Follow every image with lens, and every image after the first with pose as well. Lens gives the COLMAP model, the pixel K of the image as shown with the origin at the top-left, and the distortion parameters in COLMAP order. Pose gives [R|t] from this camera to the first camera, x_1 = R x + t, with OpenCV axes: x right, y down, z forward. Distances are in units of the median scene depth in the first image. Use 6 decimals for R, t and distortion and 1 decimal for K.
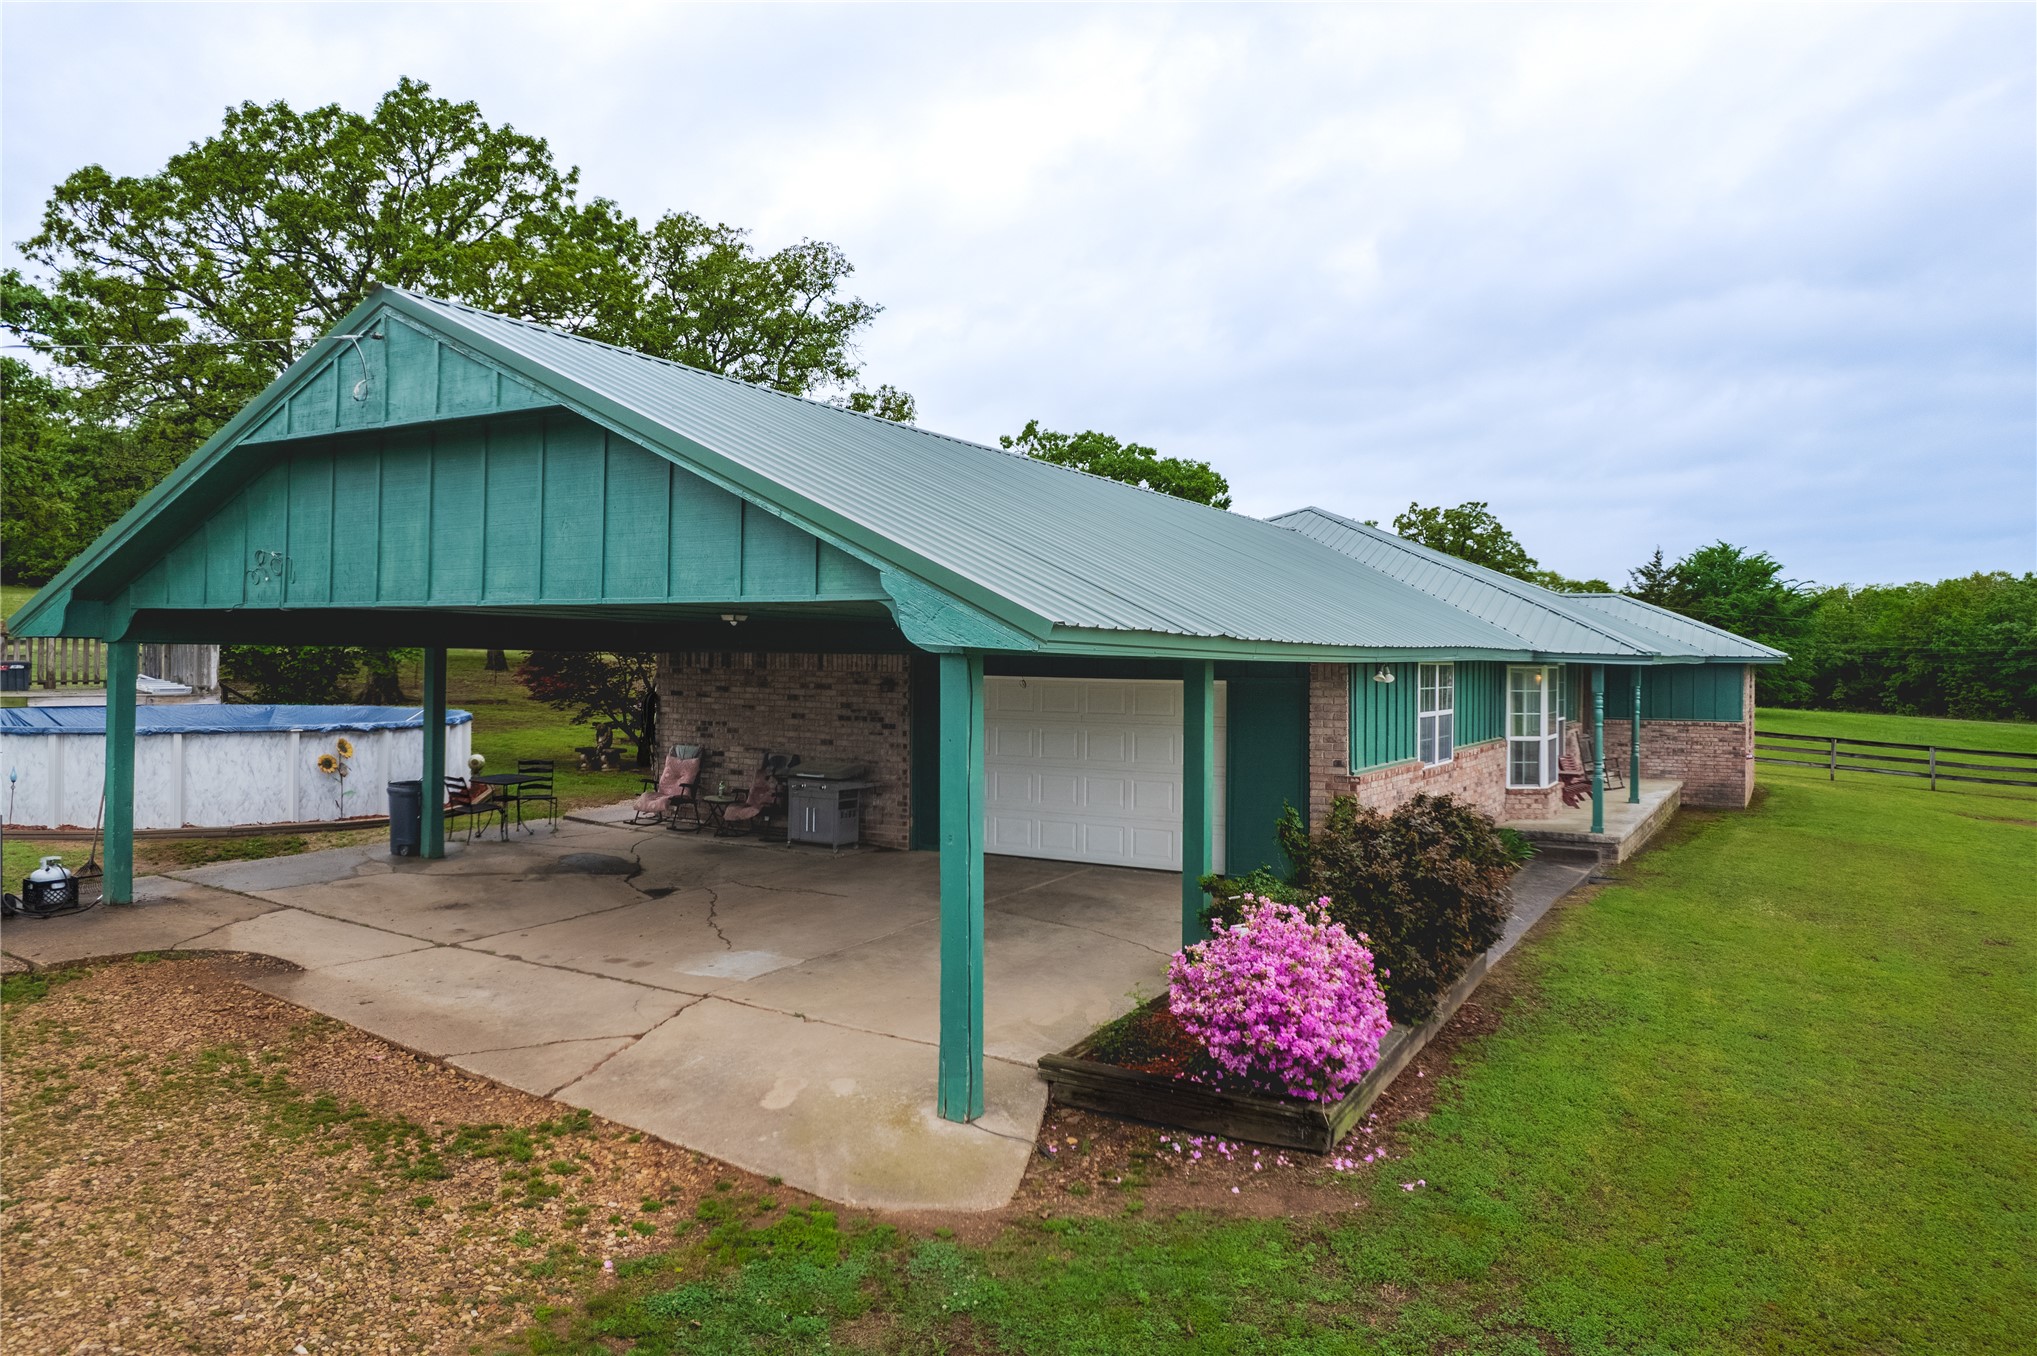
lens RADIAL K [[1365.6, 0, 992.3], [0, 1365.6, 667.2], [0, 0, 1]] dist [-0.059660, 0.065874]
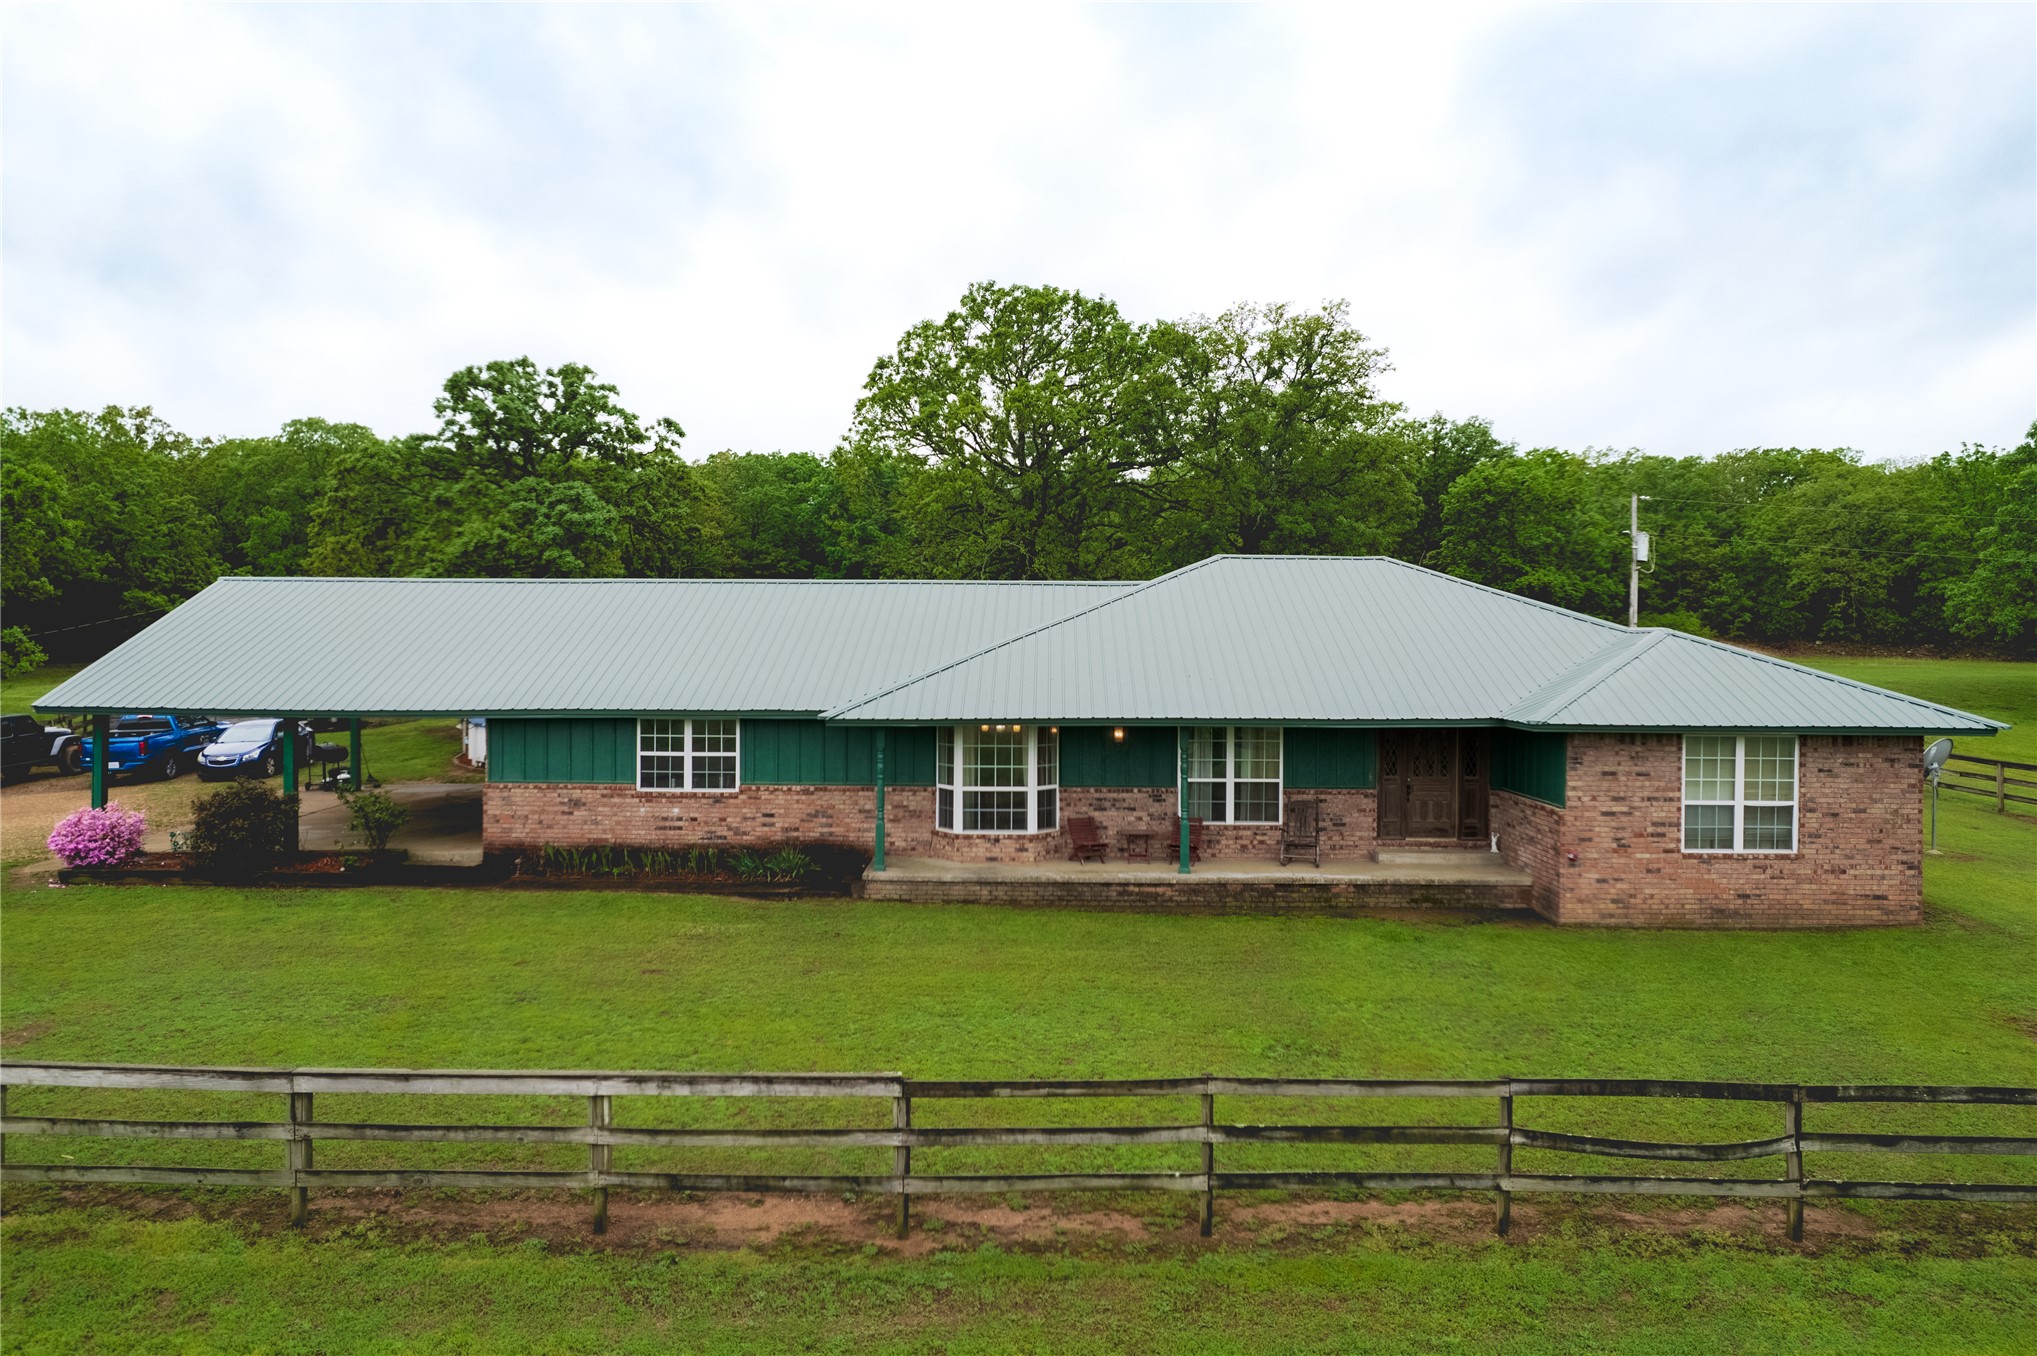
lens RADIAL K [[1390.0, 0, 1024.6], [0, 1390.0, 638.4], [0, 0, 1]] dist [-0.040454, 0.001975]
pose [[0.499592, -0.009970, -0.866203, 0.714315], [-0.004649, 0.999888, -0.014191, -0.027207], [0.866248, 0.011117, 0.499490, 0.241375]]
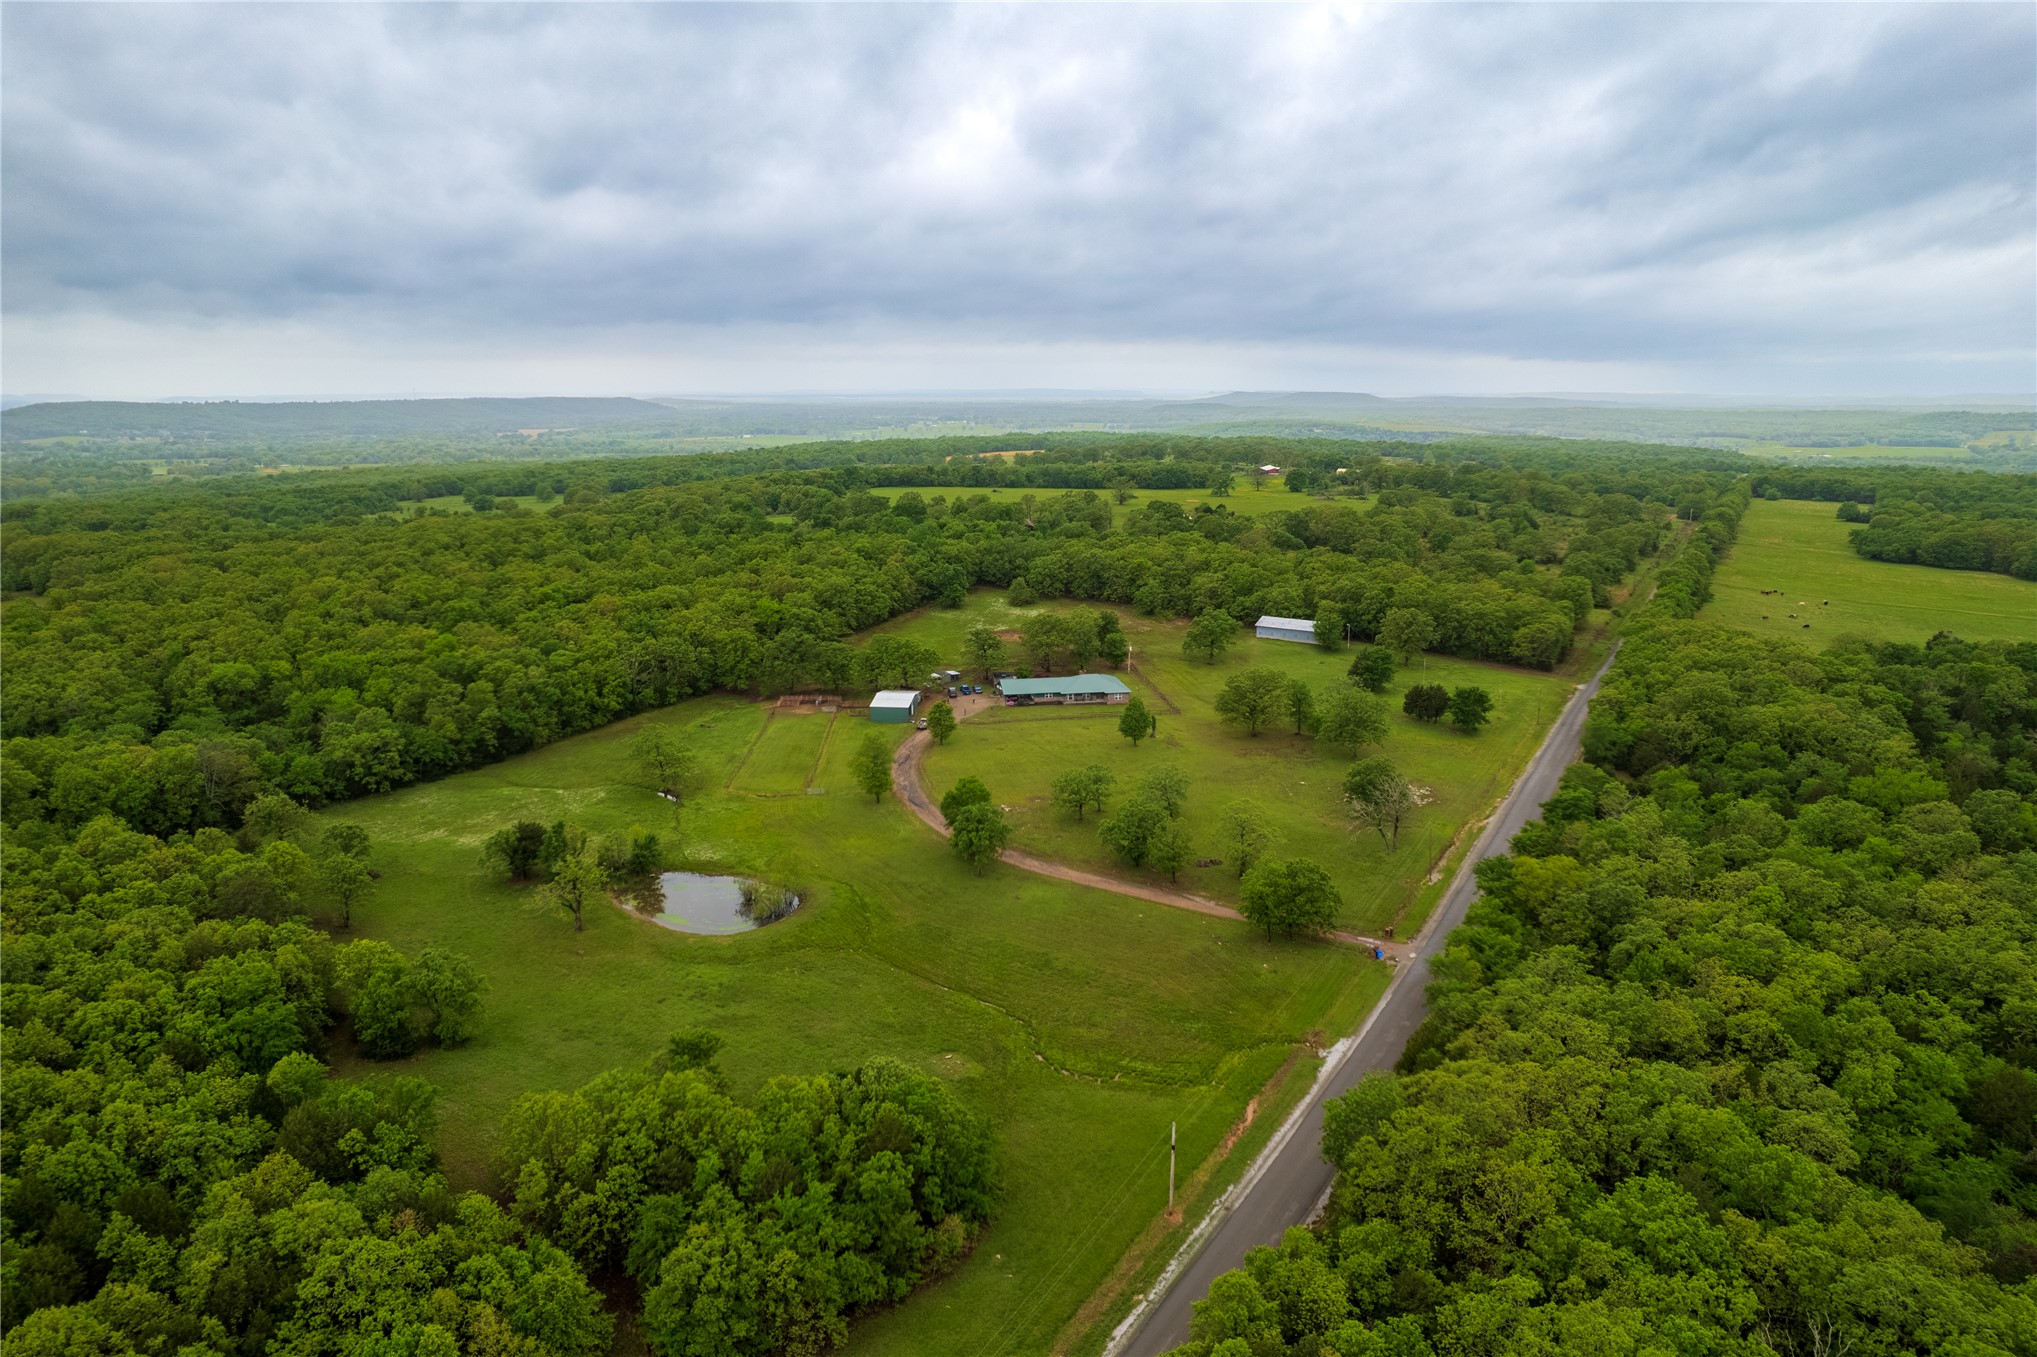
lens RADIAL K [[1307.2, 0, 1018.5], [0, 1307.2, 678.5], [0, 0, 1]] dist [-0.070096, 0.067592]
pose [[0.657950, 0.159700, -0.735933, 5.722725], [0.001559, 0.976964, 0.213399, -1.742373], [0.753060, -0.141553, 0.642544, -4.707467]]
